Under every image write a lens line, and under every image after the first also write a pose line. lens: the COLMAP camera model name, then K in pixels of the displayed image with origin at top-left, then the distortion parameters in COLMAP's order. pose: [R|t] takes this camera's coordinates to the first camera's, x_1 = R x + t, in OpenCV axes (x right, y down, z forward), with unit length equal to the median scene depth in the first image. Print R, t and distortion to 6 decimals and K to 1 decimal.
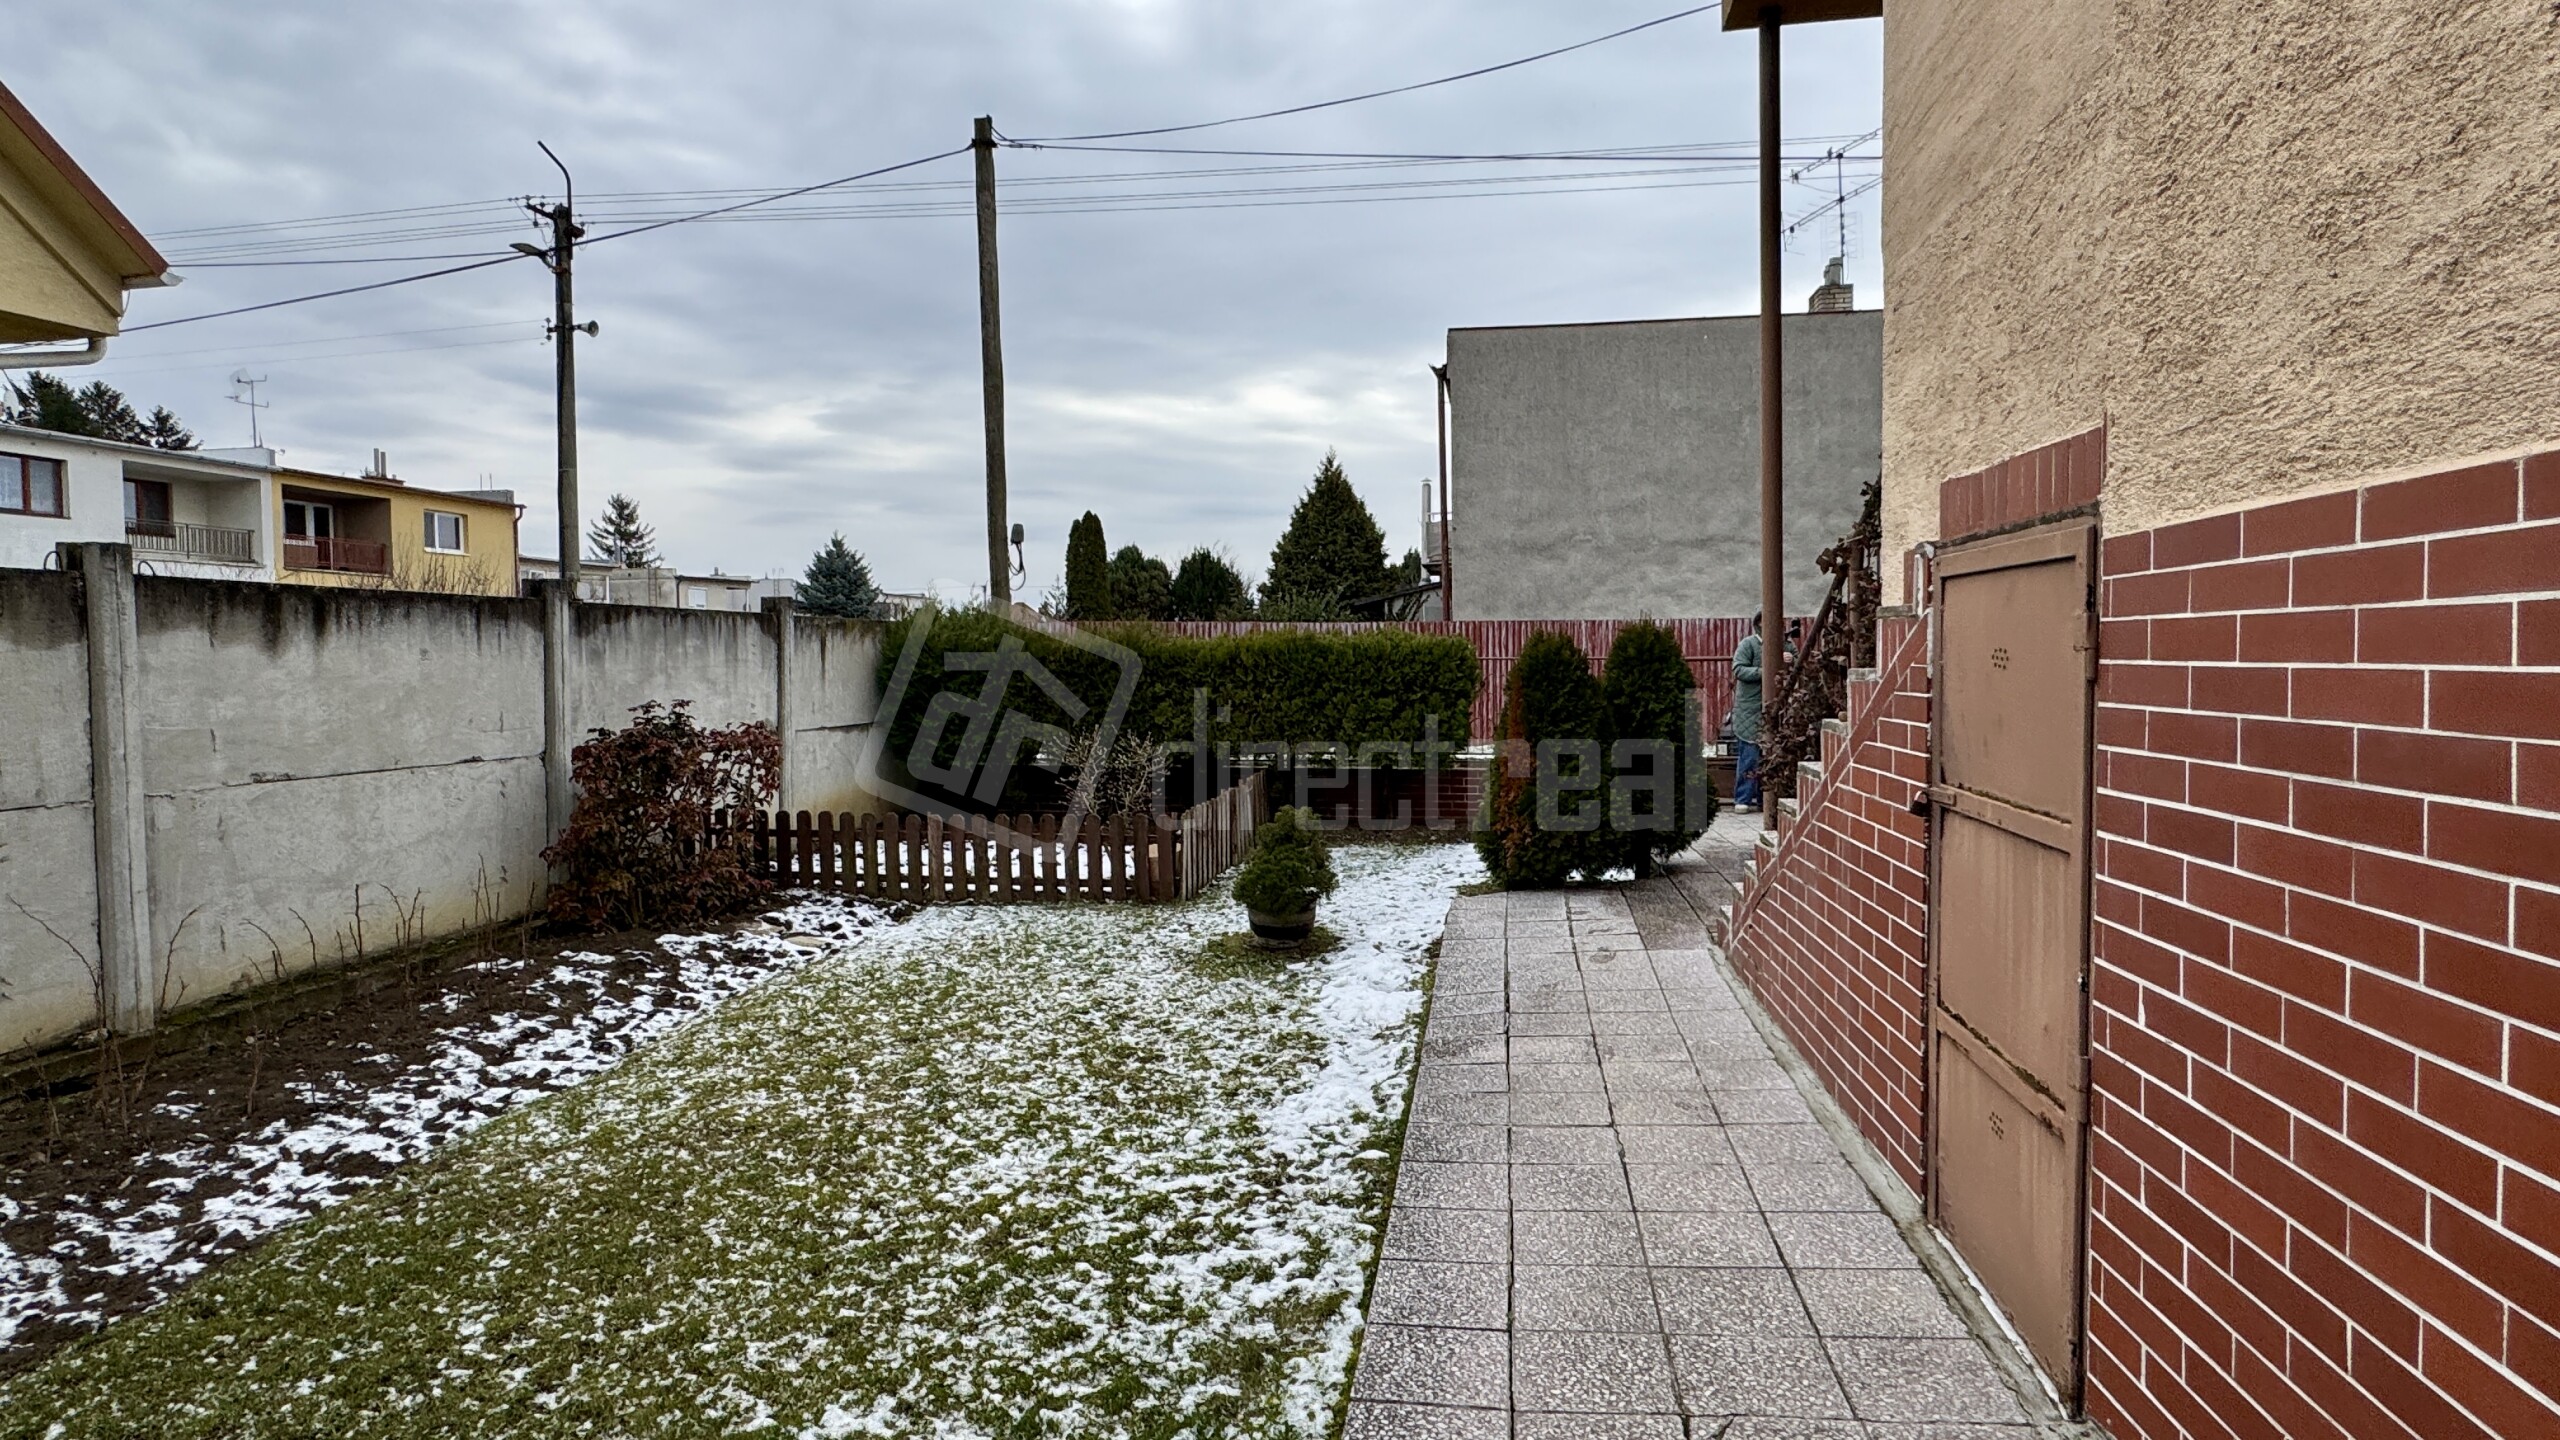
lens RADIAL K [[1331.5, 0, 1274.6], [0, 1331.5, 715.5], [0, 0, 1]] dist [0.000722, -0.001342]
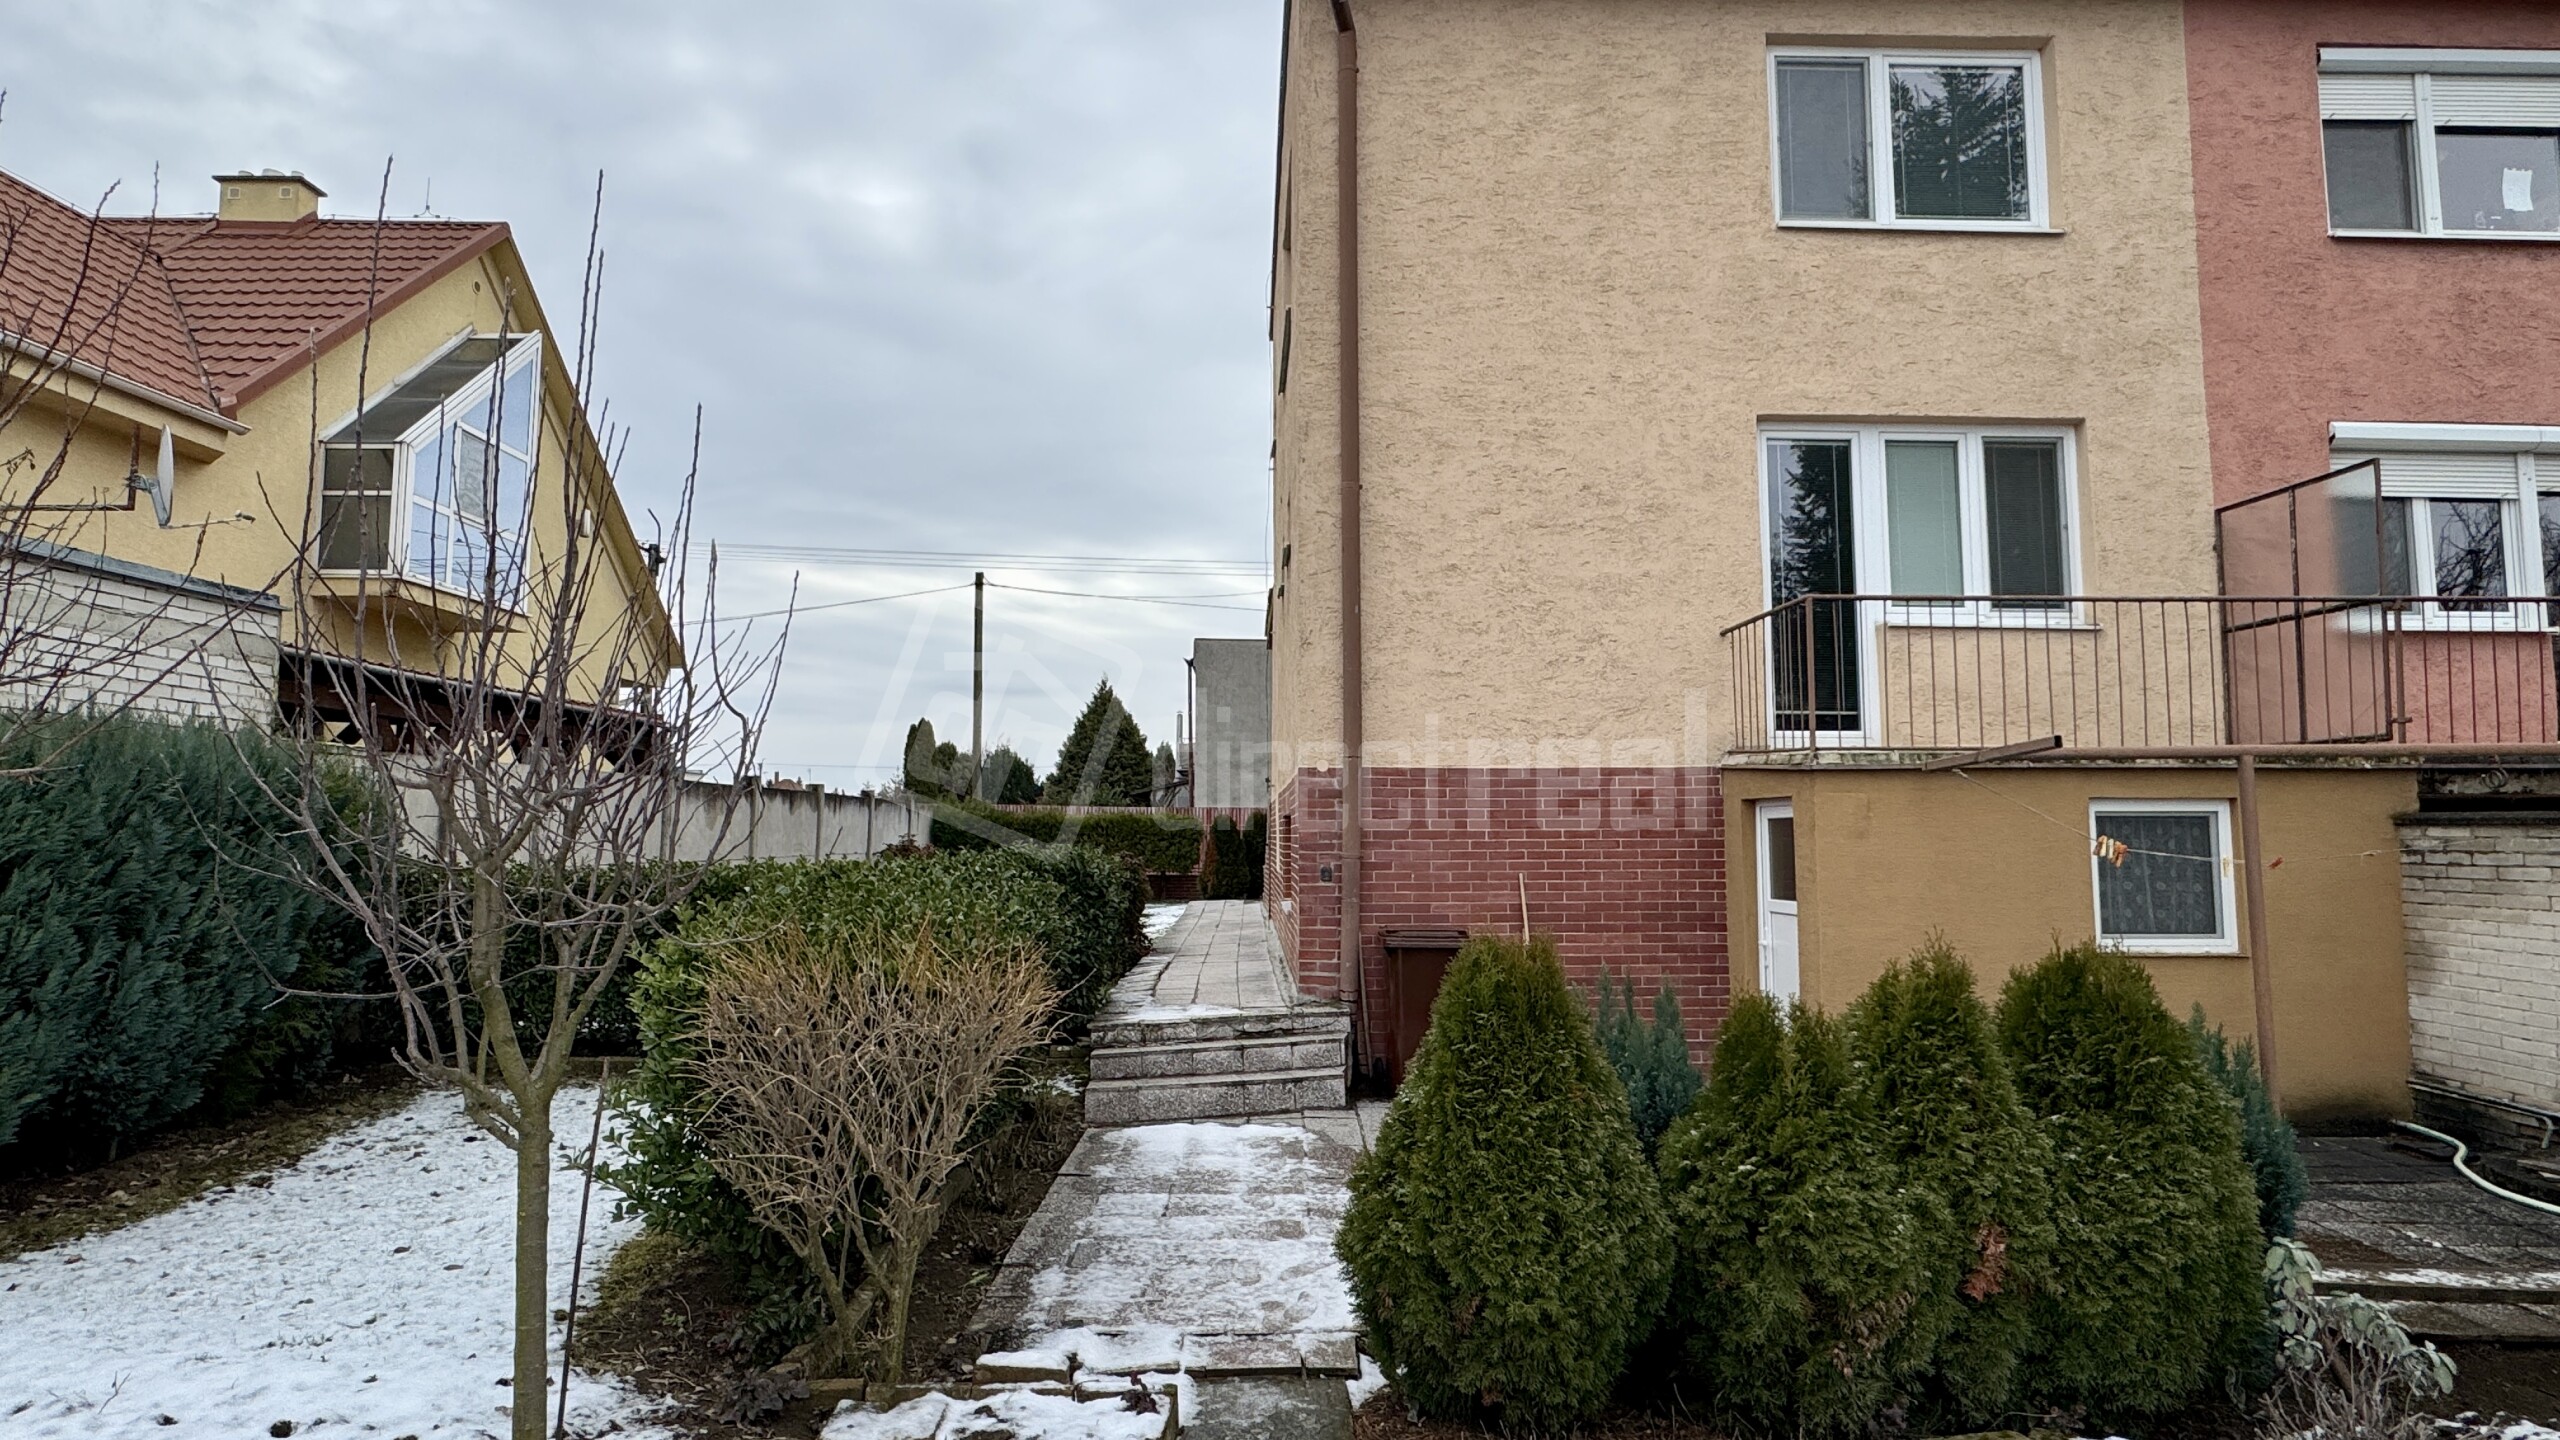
lens RADIAL K [[1331.5, 0, 1274.6], [0, 1331.5, 715.5], [0, 0, 1]] dist [0.000722, -0.001342]
pose [[0.982263, 0.027021, 0.185551, -0.049504], [-0.001617, 0.990746, -0.135721, 0.025397], [-0.187501, 0.133014, 0.973217, -0.401097]]
